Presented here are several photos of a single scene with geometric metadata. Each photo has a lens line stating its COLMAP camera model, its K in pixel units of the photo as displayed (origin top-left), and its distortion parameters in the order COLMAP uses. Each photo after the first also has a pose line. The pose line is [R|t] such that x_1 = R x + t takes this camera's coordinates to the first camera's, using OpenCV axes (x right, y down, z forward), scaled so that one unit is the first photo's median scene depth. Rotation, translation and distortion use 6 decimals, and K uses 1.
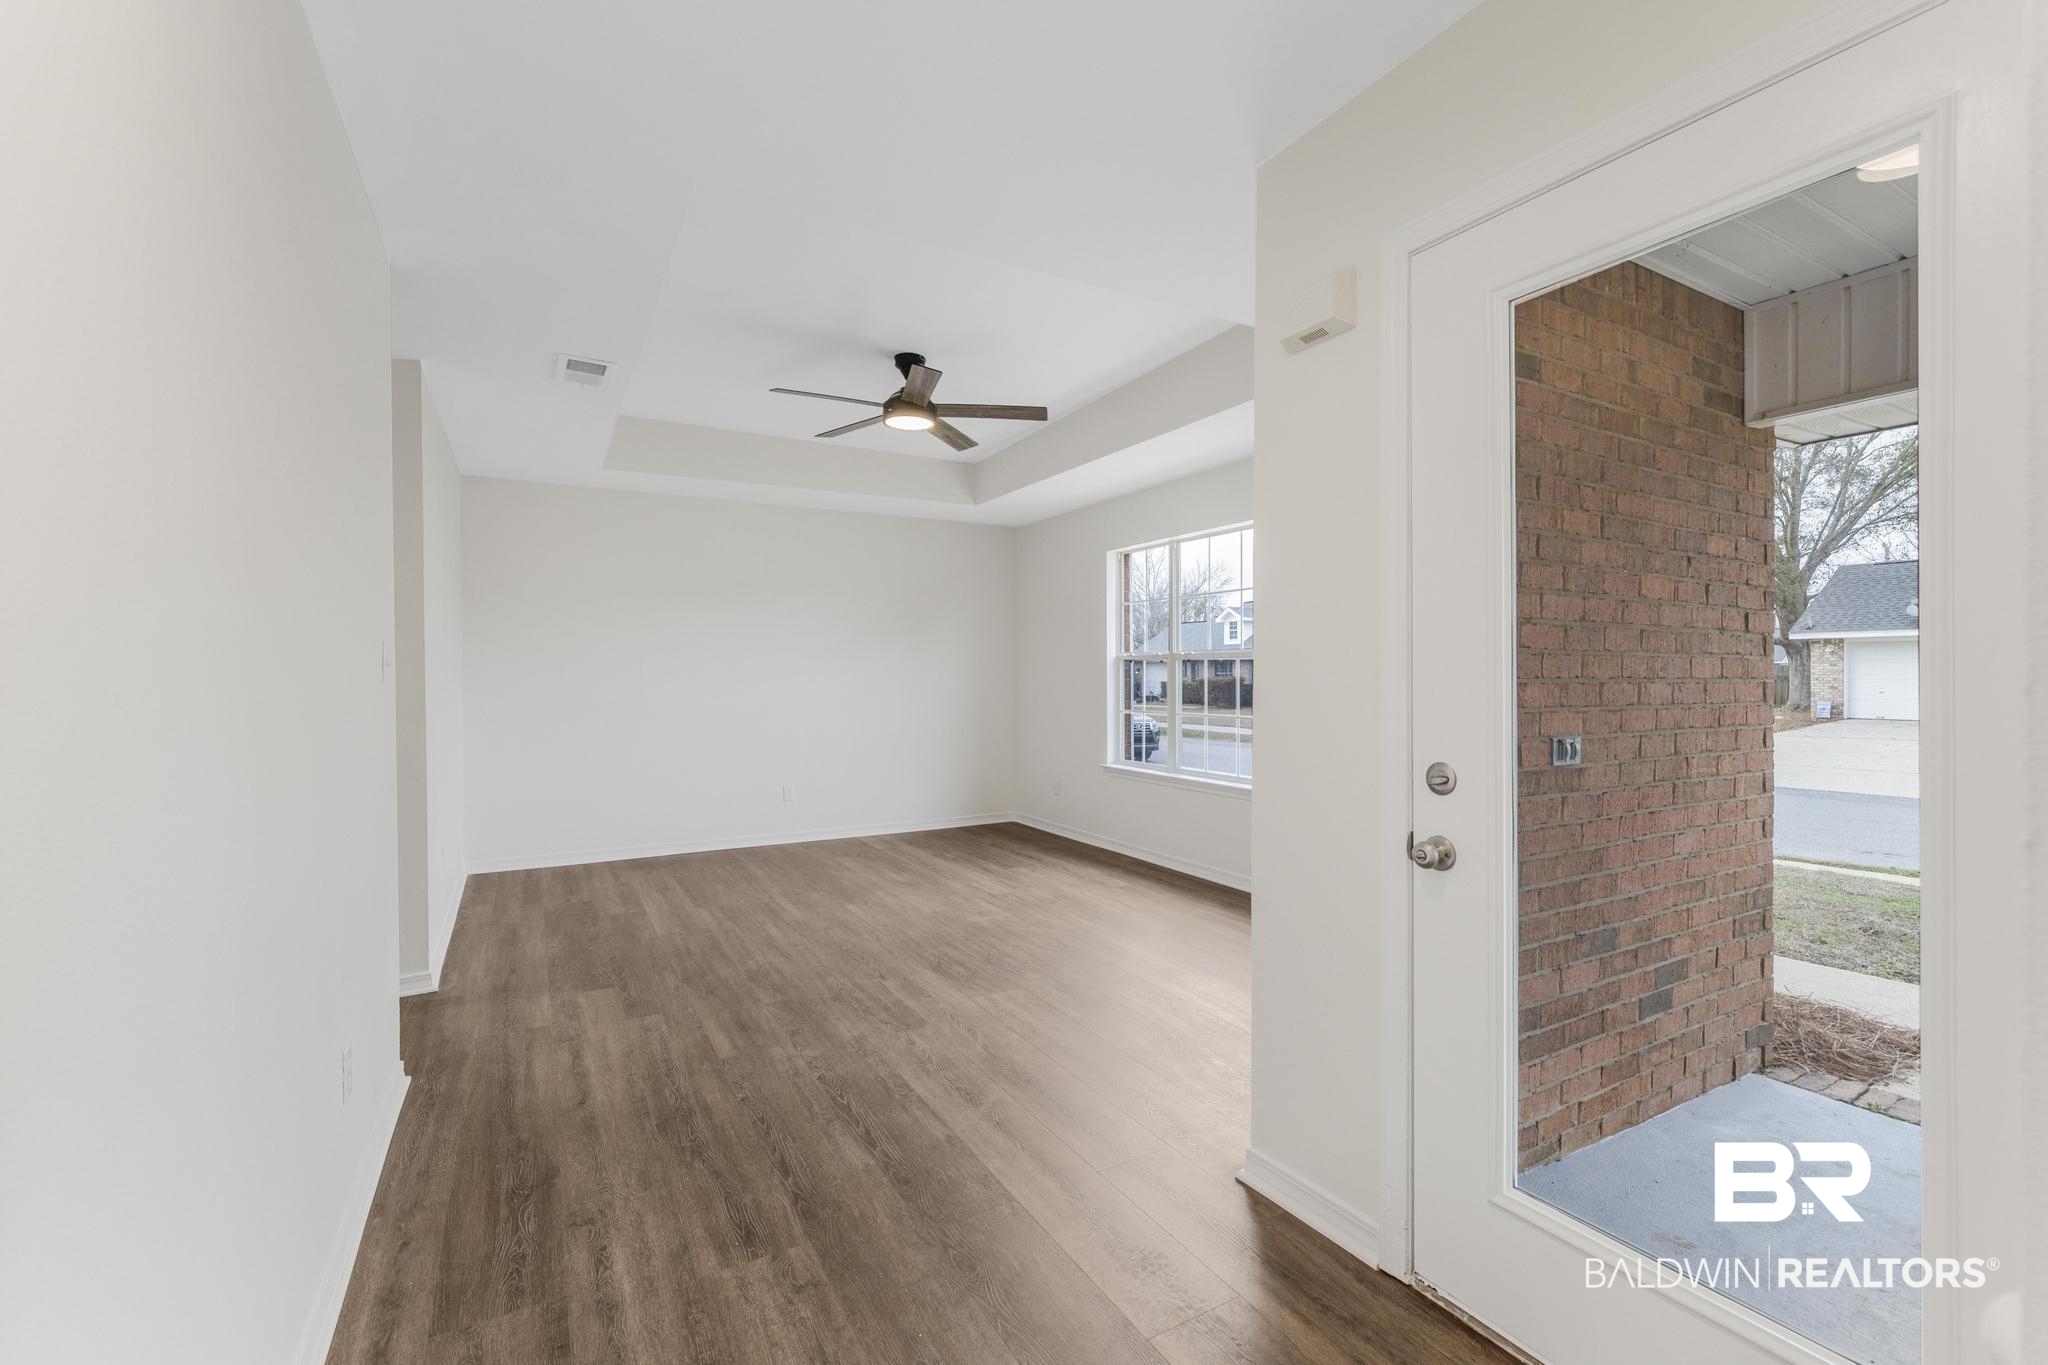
lens RADIAL K [[875.7, 0, 1011.8], [0, 875.7, 682.1], [0, 0, 1]] dist [0.000770, -0.001163]
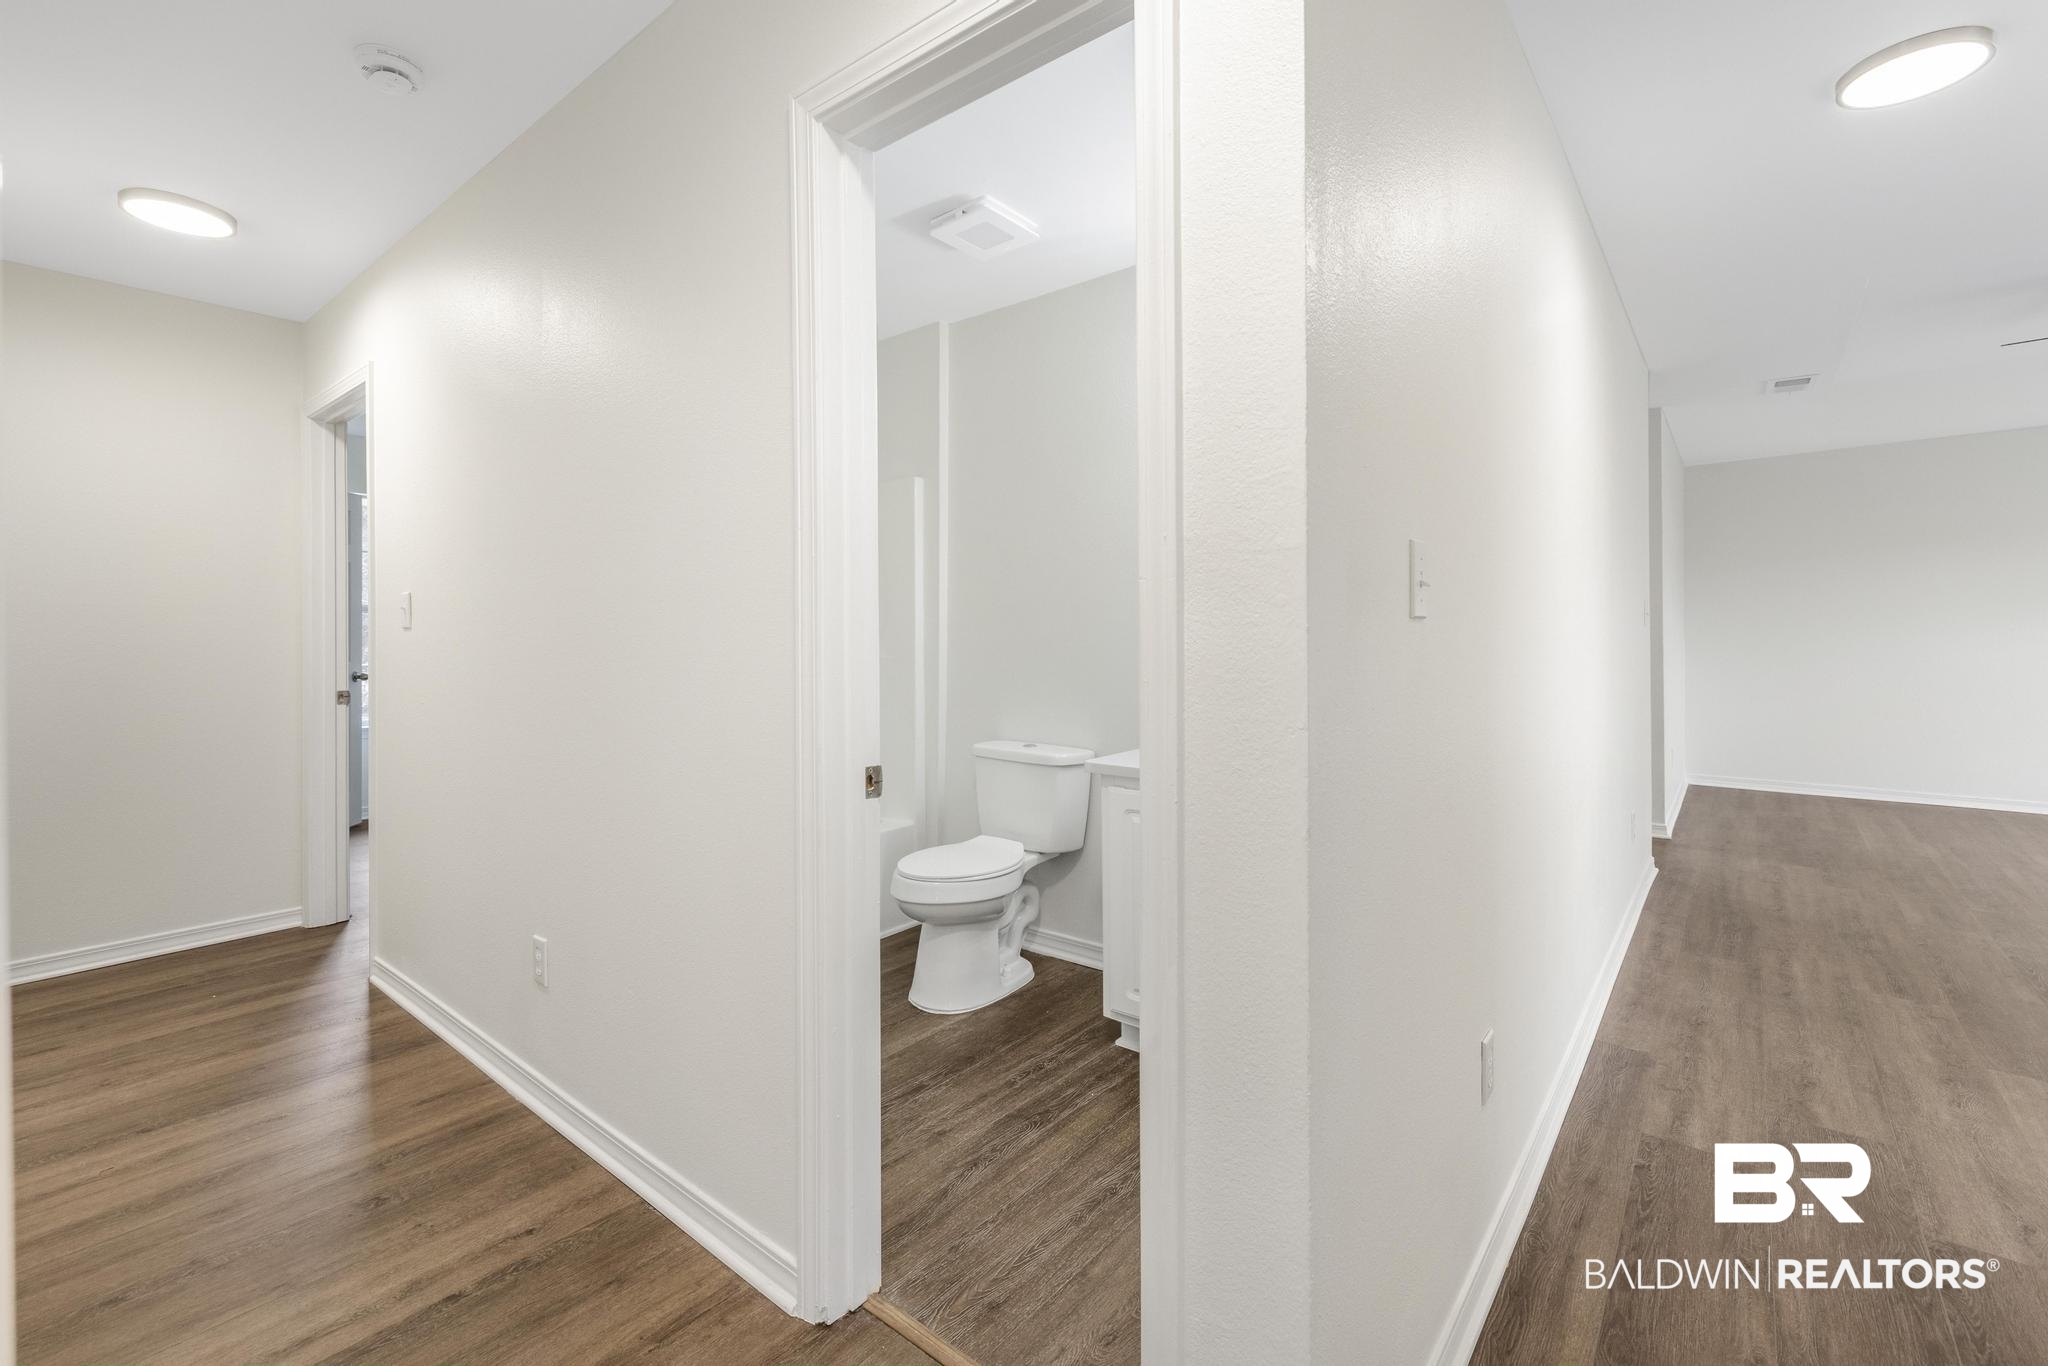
lens RADIAL K [[875.7, 0, 1011.5], [0, 875.7, 638.0], [0, 0, 1]] dist [0.000770, -0.001163]
pose [[0.359225, 0.011469, -0.933180, 0.287948], [-0.005975, 0.999932, 0.009989, 0.005738], [0.933232, 0.001987, 0.359269, -0.512097]]
